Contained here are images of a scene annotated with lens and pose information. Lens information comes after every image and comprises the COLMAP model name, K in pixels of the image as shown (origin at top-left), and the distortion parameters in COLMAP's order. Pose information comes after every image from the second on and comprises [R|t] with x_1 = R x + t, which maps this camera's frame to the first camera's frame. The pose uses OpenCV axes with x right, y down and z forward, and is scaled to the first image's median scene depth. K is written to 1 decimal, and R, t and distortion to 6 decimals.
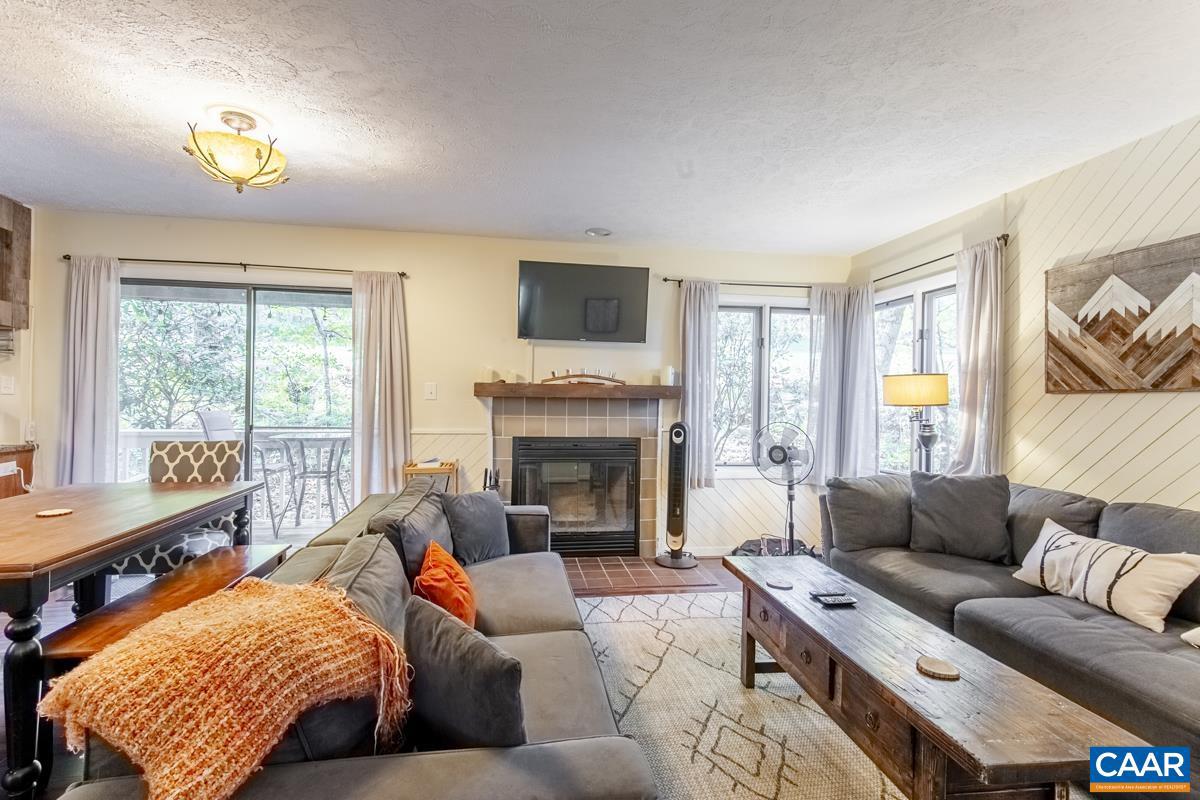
lens RADIAL K [[545.5, 0, 588.6], [0, 545.5, 396.0], [0, 0, 1]] dist [0.023320, -0.013454]
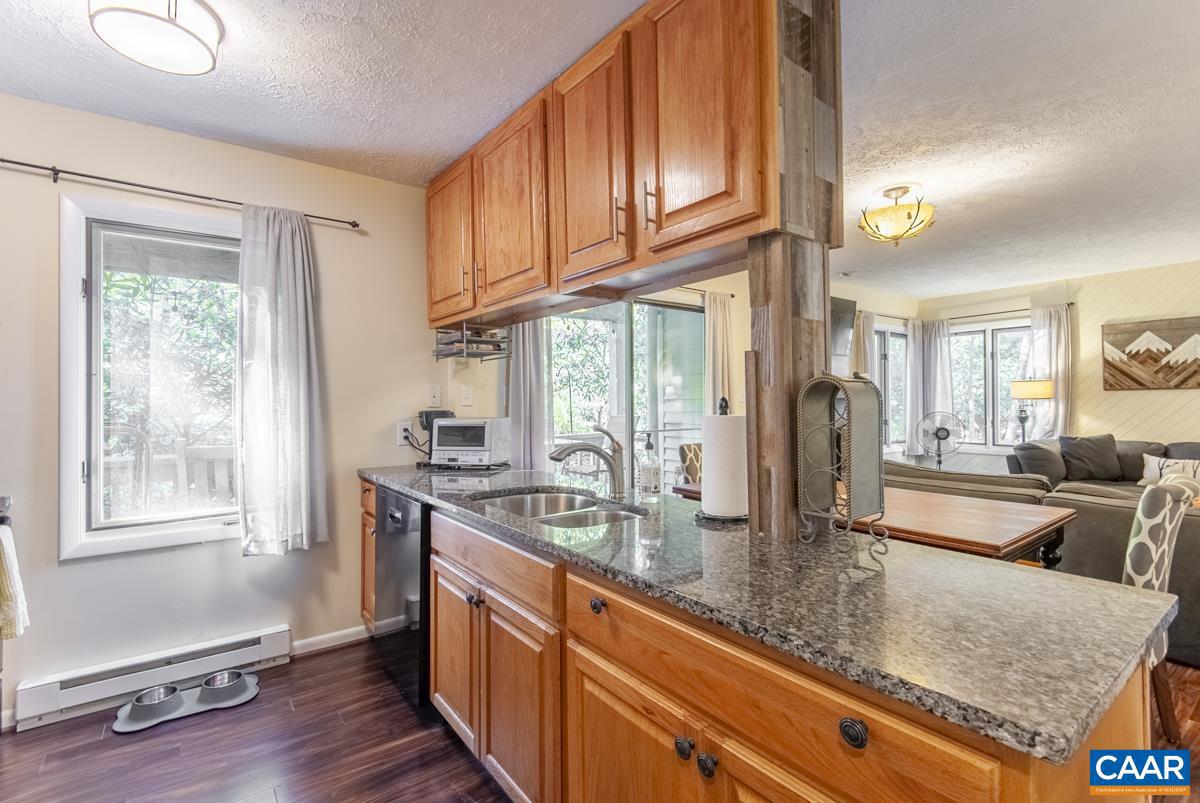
lens RADIAL K [[545.5, 0, 588.6], [0, 545.5, 397.5], [0, 0, 1]] dist [0.023320, -0.013454]
pose [[0.880637, -0.019467, 0.473392, -1.444665], [0.018209, 0.999808, 0.007240, -0.023837], [-0.473442, 0.002244, 0.880822, 0.159333]]
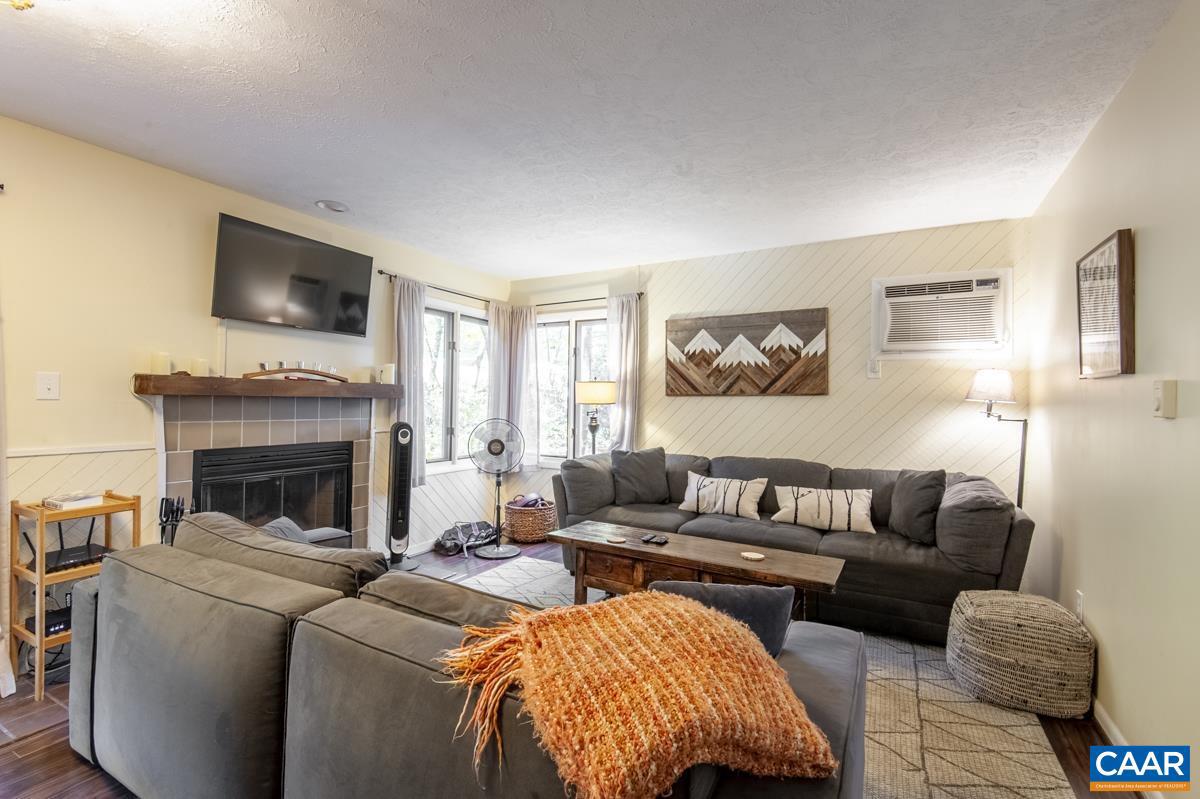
lens RADIAL K [[545.5, 0, 588.6], [0, 545.5, 395.5], [0, 0, 1]] dist [0.023320, -0.013454]
pose [[0.609958, 0.004803, 0.792419, -0.526113], [-0.009297, 0.999956, 0.001096, -0.005087], [-0.792379, -0.008035, 0.609976, 0.178937]]
